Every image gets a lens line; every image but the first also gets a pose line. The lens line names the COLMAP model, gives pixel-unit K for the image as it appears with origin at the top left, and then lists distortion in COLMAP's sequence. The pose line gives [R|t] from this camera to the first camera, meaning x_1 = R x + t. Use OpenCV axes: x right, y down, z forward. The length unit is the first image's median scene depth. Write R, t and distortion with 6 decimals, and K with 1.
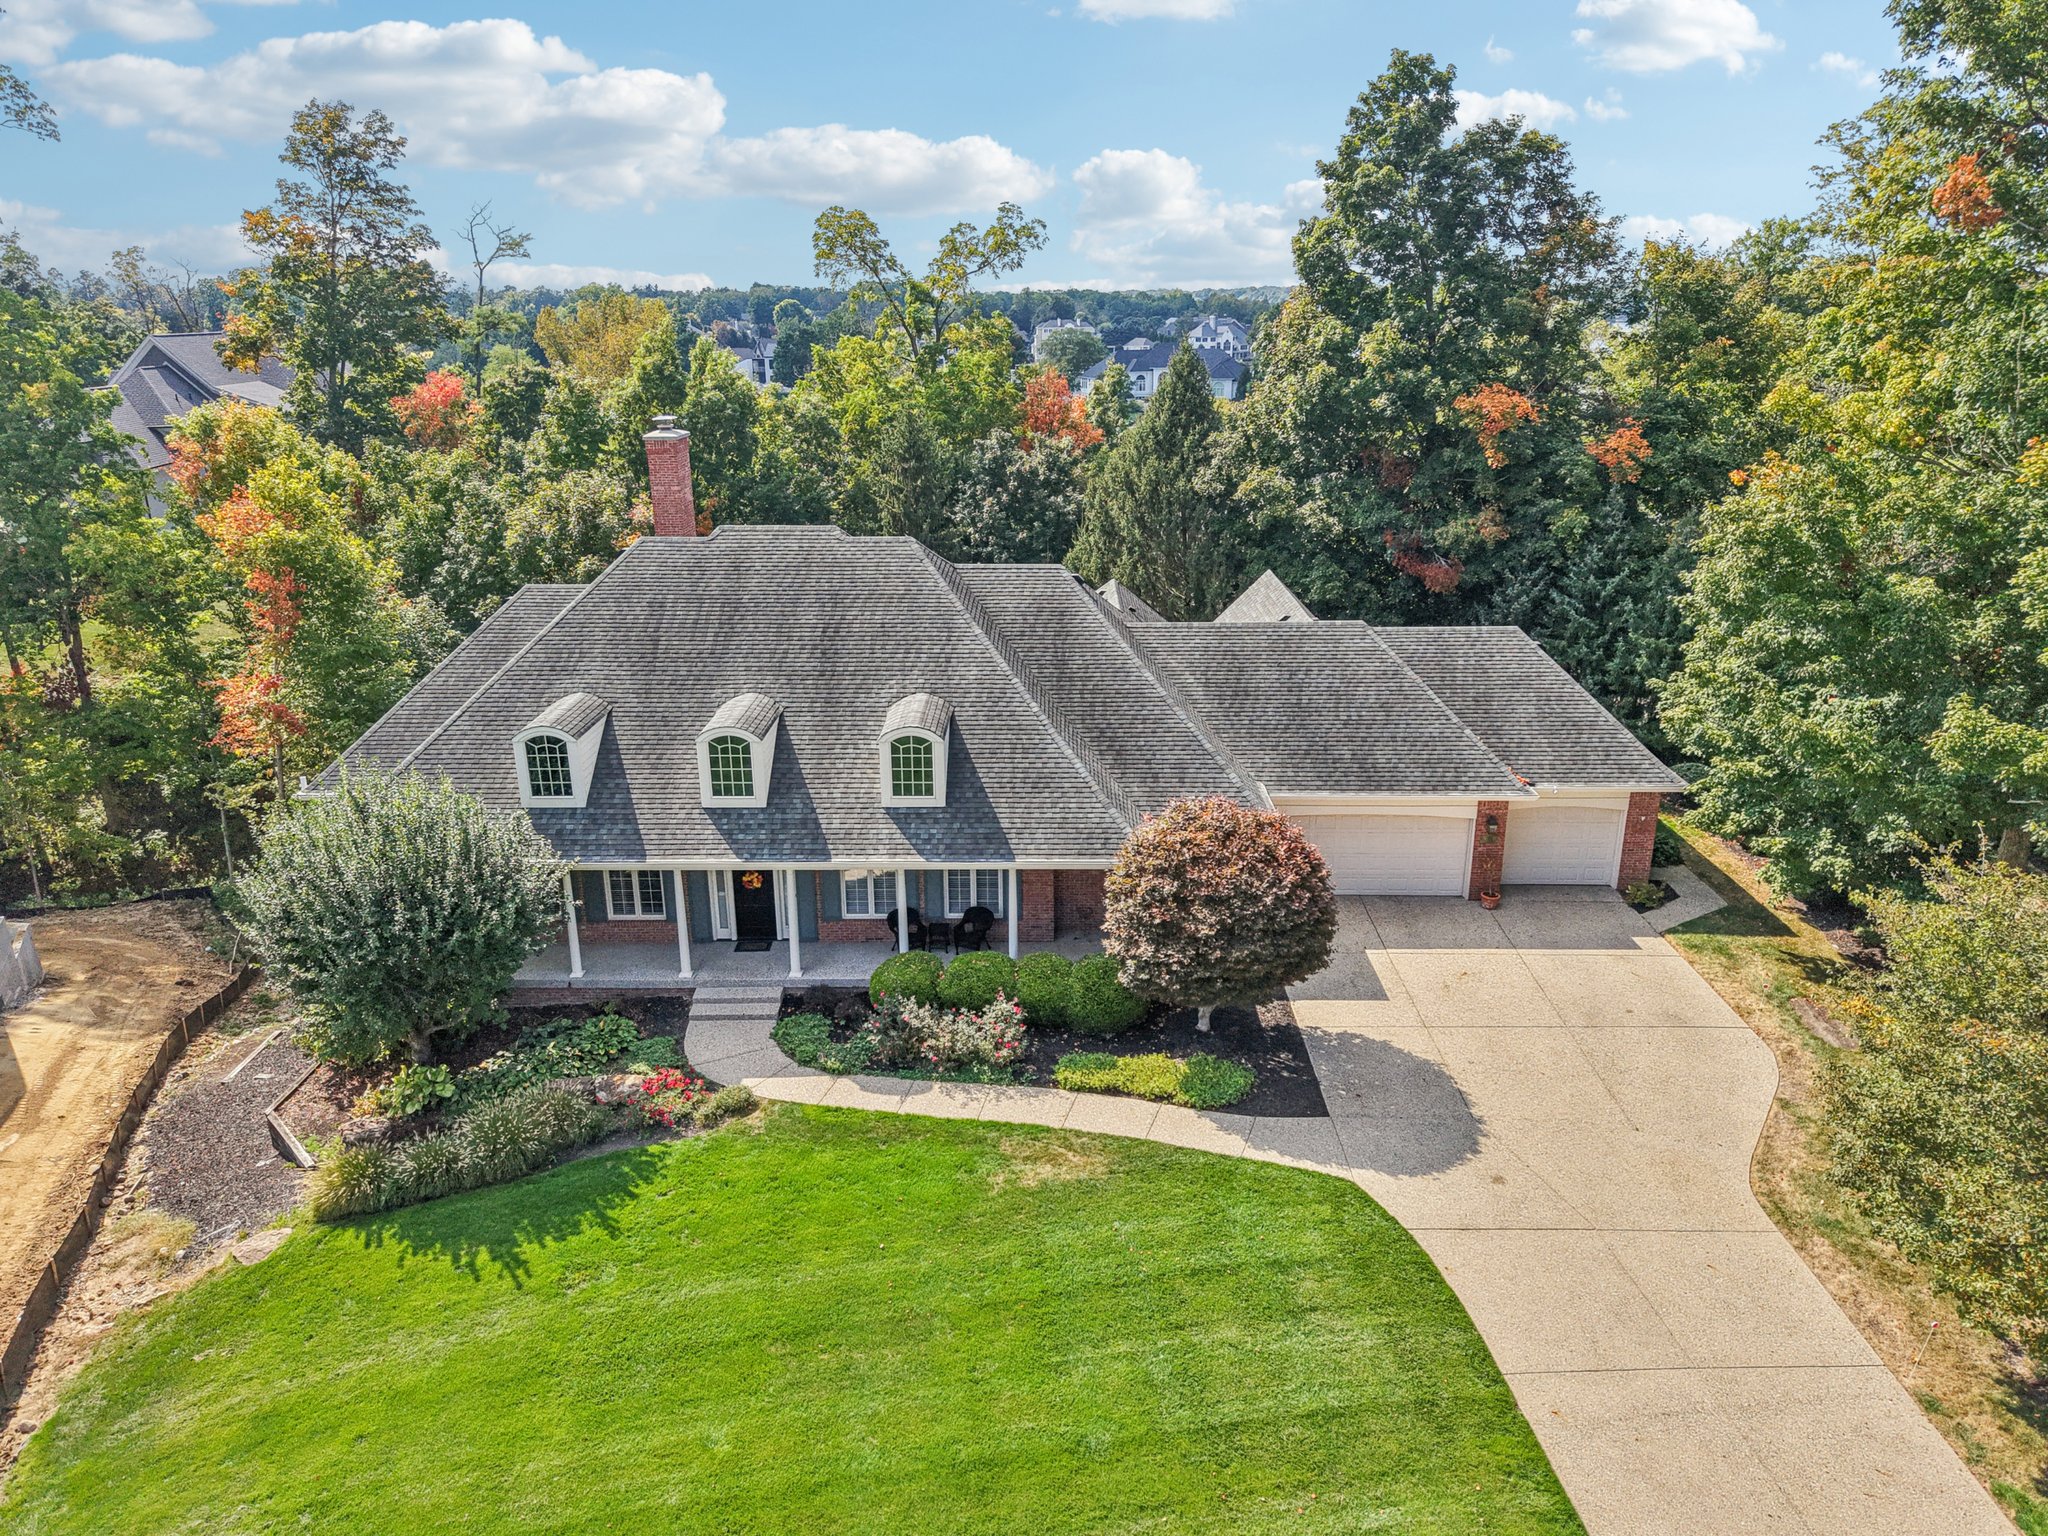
lens RADIAL K [[1416.7, 0, 1015.0], [0, 1416.7, 773.6], [0, 0, 1]] dist [0.022071, -0.023695]
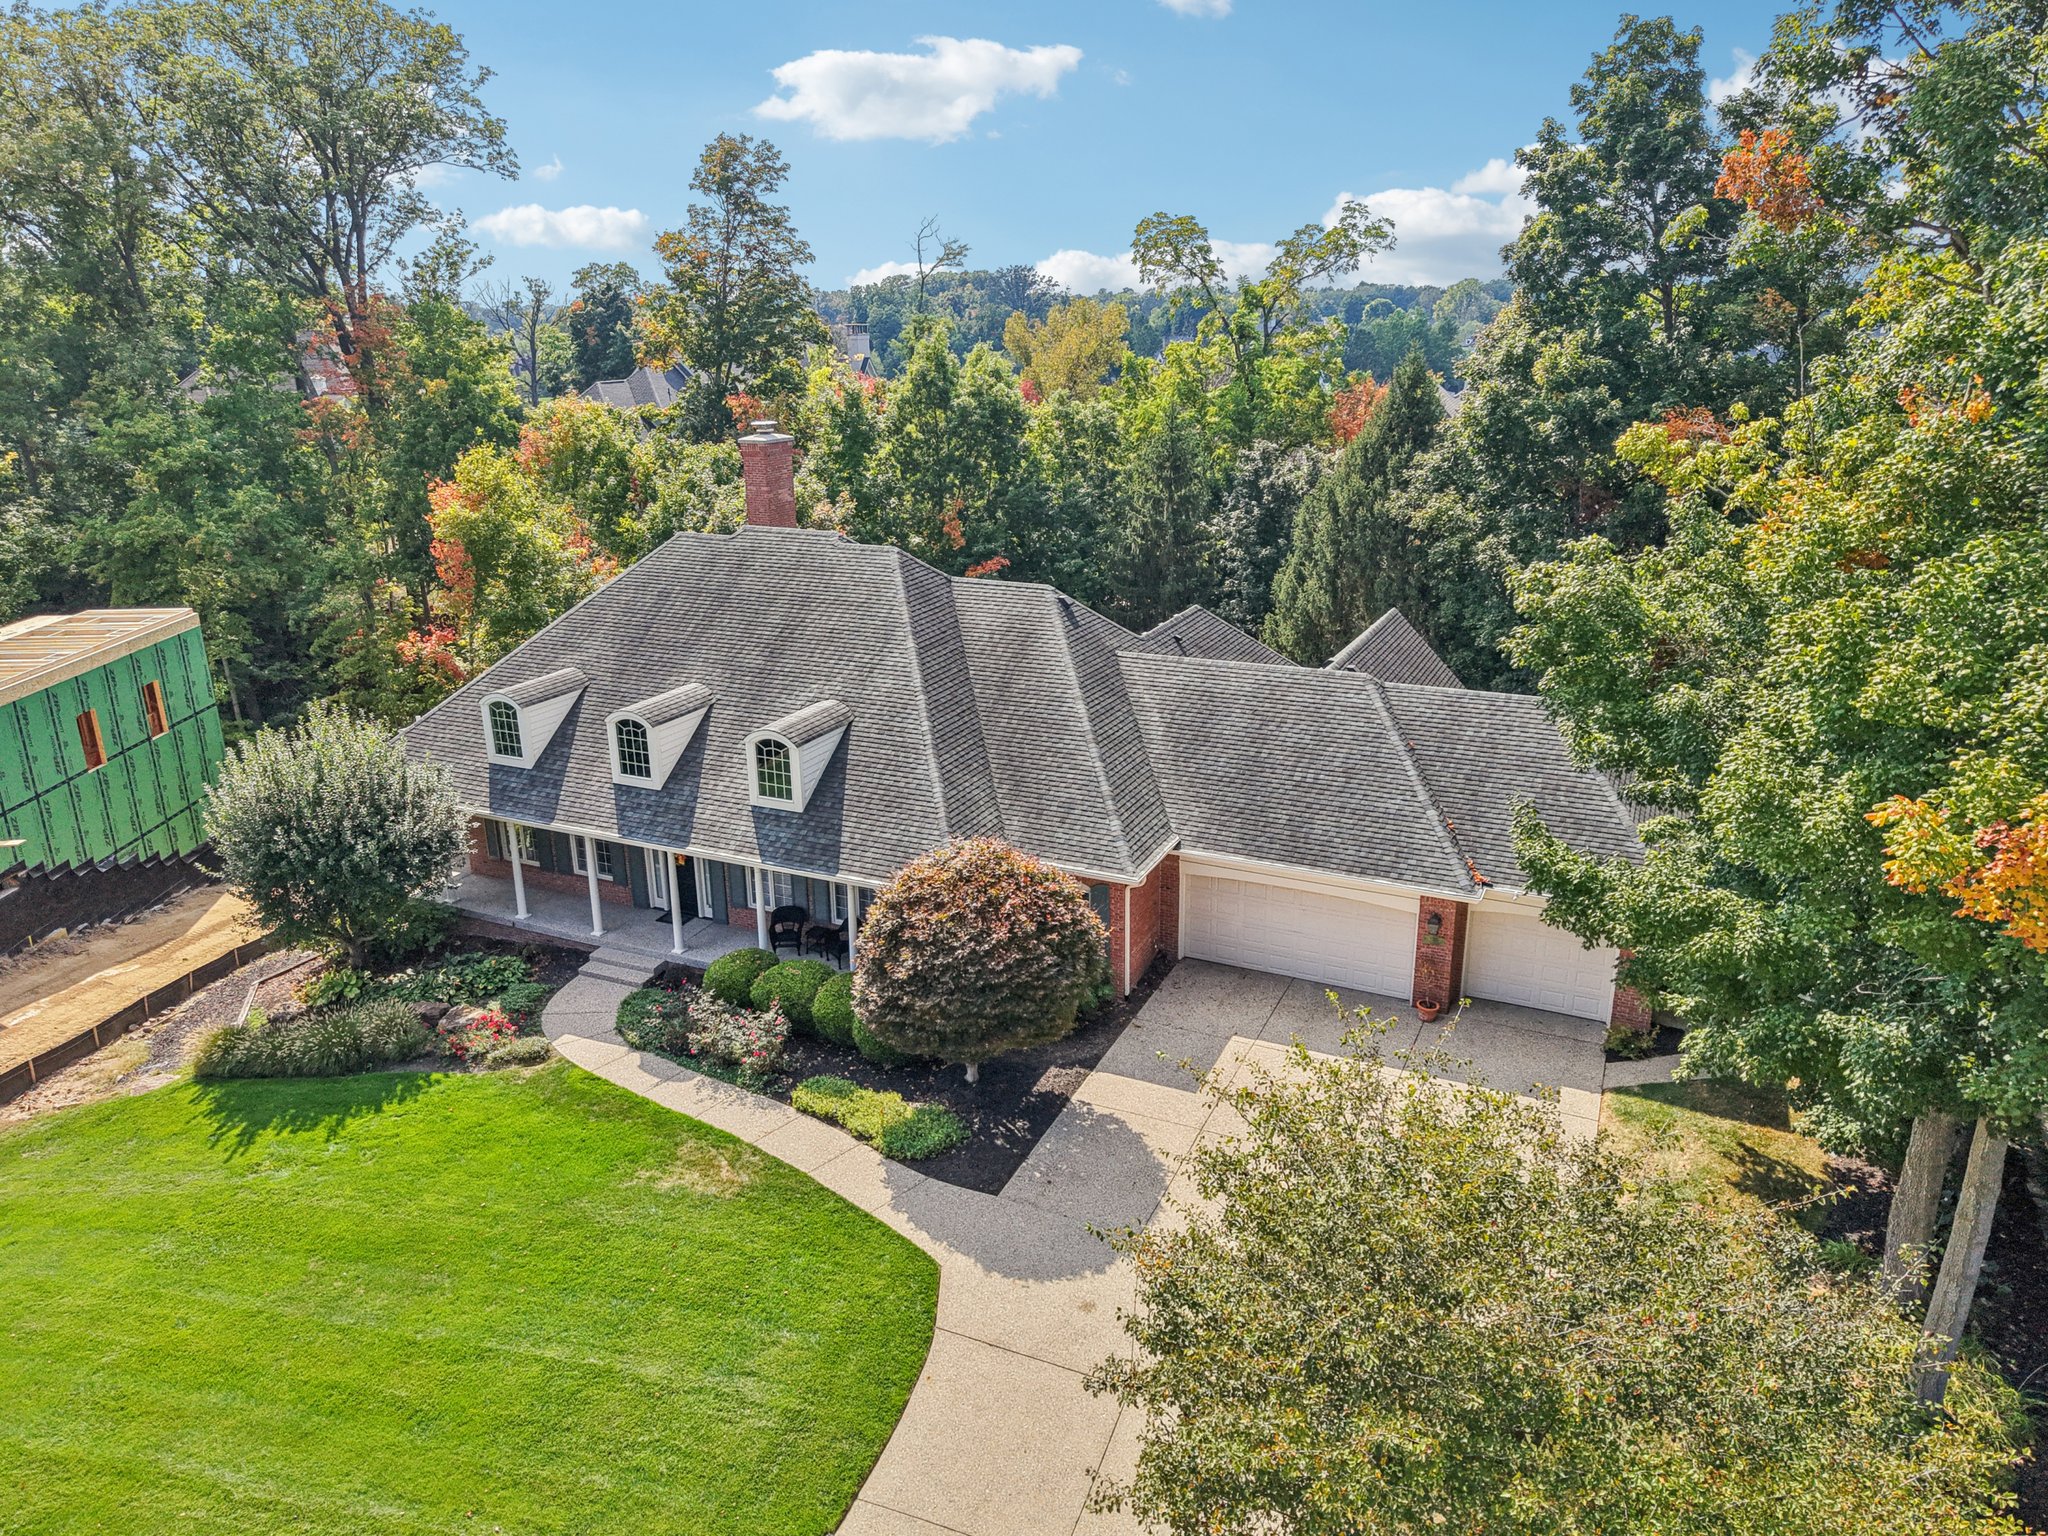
lens RADIAL K [[1427.0, 0, 1025.1], [0, 1427.0, 762.0], [0, 0, 1]] dist [0.006883, -0.001311]
pose [[0.908594, 0.122729, -0.399242, 0.473739], [-0.125488, 0.991907, 0.019332, -0.049702], [0.398383, 0.032535, 0.916642, 0.117134]]
